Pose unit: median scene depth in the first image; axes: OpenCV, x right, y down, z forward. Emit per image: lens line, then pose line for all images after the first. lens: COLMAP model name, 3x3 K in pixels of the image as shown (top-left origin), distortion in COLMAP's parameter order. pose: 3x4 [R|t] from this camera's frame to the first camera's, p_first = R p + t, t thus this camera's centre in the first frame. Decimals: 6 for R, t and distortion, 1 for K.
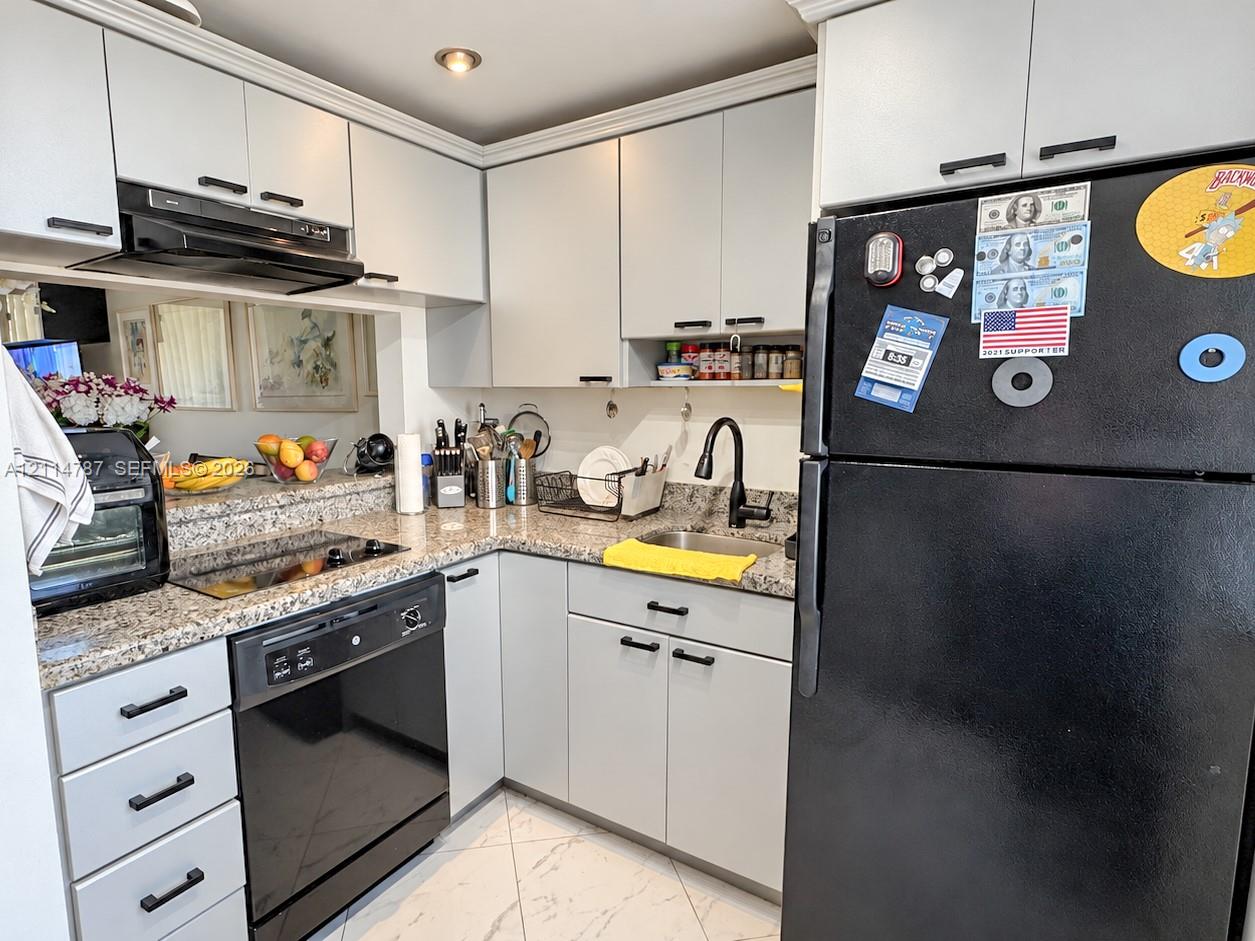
lens RADIAL K [[702.6, 0, 606.7], [0, 702.6, 474.4], [0, 0, 1]] dist [-0.000508, 0.000431]
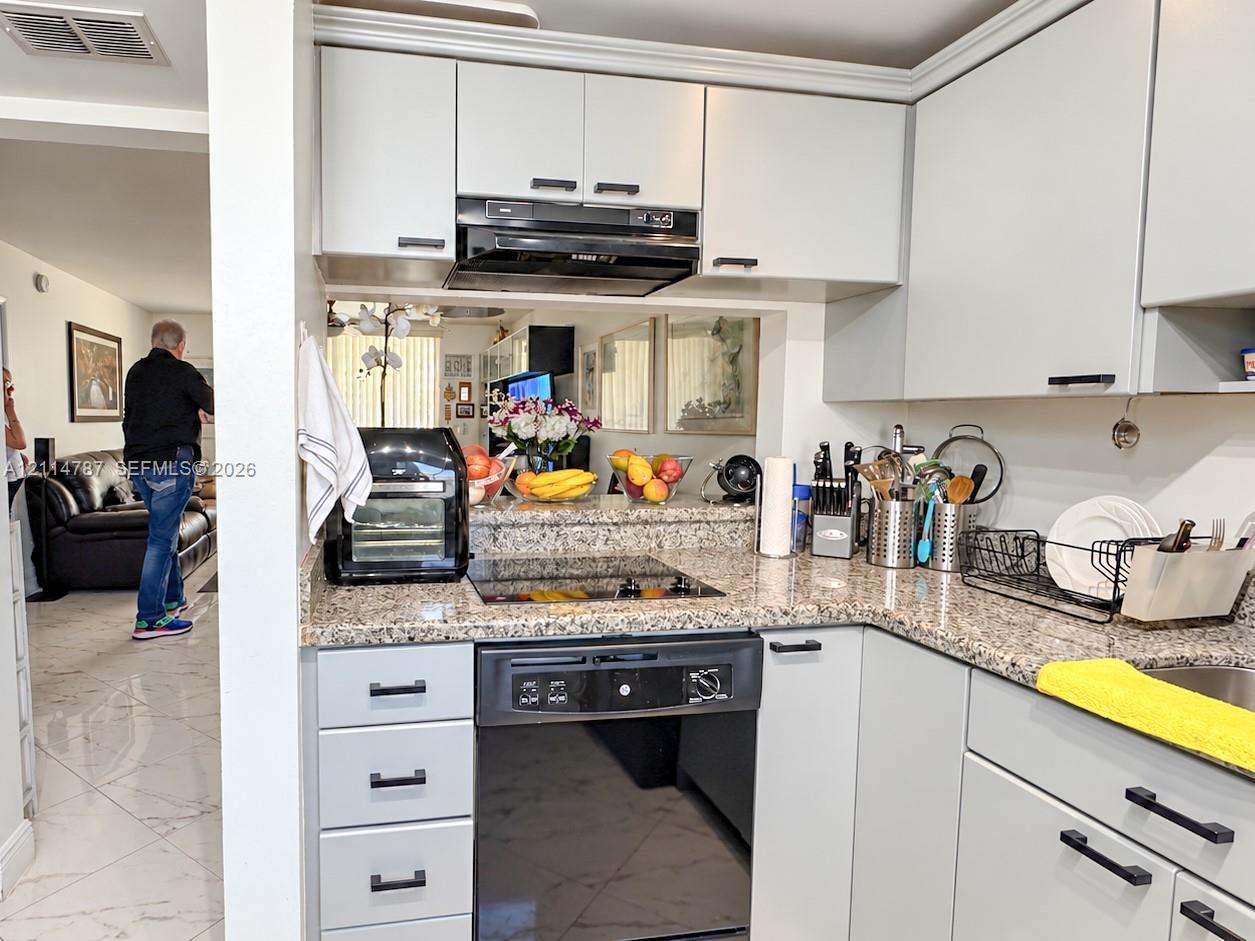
lens RADIAL K [[647.6, 0, 624.5], [0, 647.6, 492.3], [0, 0, 1]] dist [0.000050, -0.000672]
pose [[0.655057, 0.064040, -0.752861, 0.162962], [-0.111110, 0.993734, -0.012146, 0.010691], [0.747365, 0.091607, 0.658068, 0.376021]]
